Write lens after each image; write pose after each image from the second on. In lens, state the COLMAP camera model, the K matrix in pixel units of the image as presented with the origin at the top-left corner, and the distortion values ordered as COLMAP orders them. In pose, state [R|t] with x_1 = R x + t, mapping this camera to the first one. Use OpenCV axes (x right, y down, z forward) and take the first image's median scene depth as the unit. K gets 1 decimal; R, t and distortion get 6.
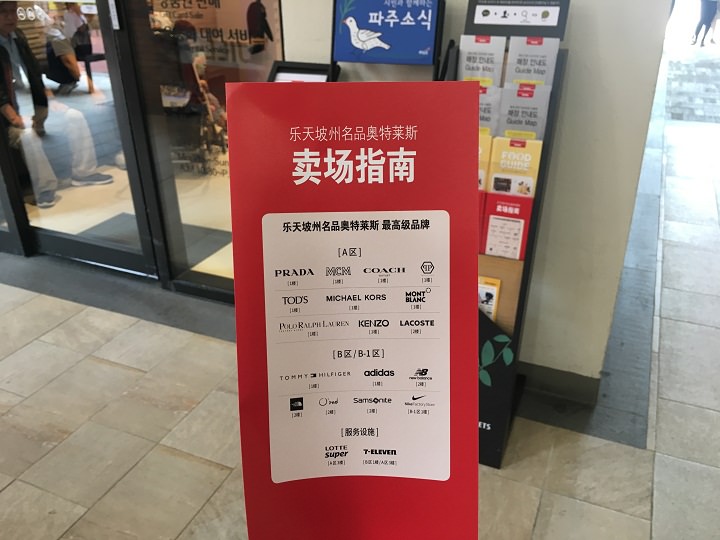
lens RADIAL K [[631.1, 0, 353.9], [0, 631.1, 271.9], [0, 0, 1]] dist [0.084876, -0.063860]
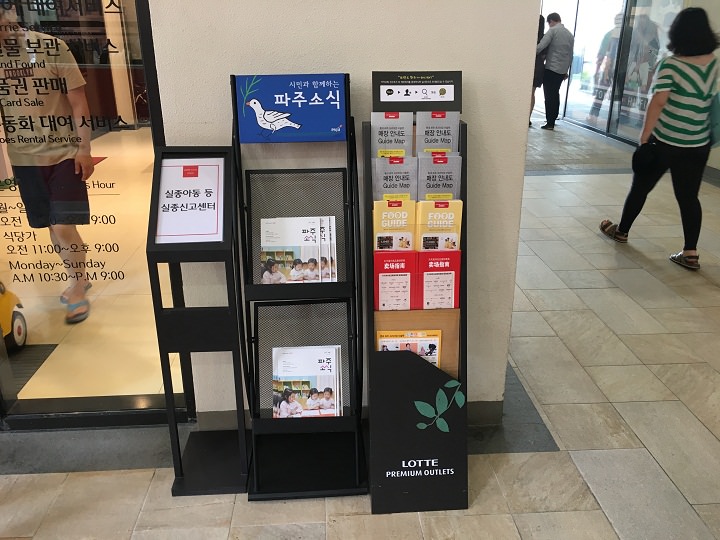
lens RADIAL K [[631.1, 0, 359.5], [0, 631.1, 272.6], [0, 0, 1]] dist [0.084876, -0.063860]
pose [[0.886475, -0.159895, 0.434276, -0.344147], [0.200314, 0.978525, -0.048615, -0.058648], [-0.417176, 0.130088, 0.899467, 0.085062]]
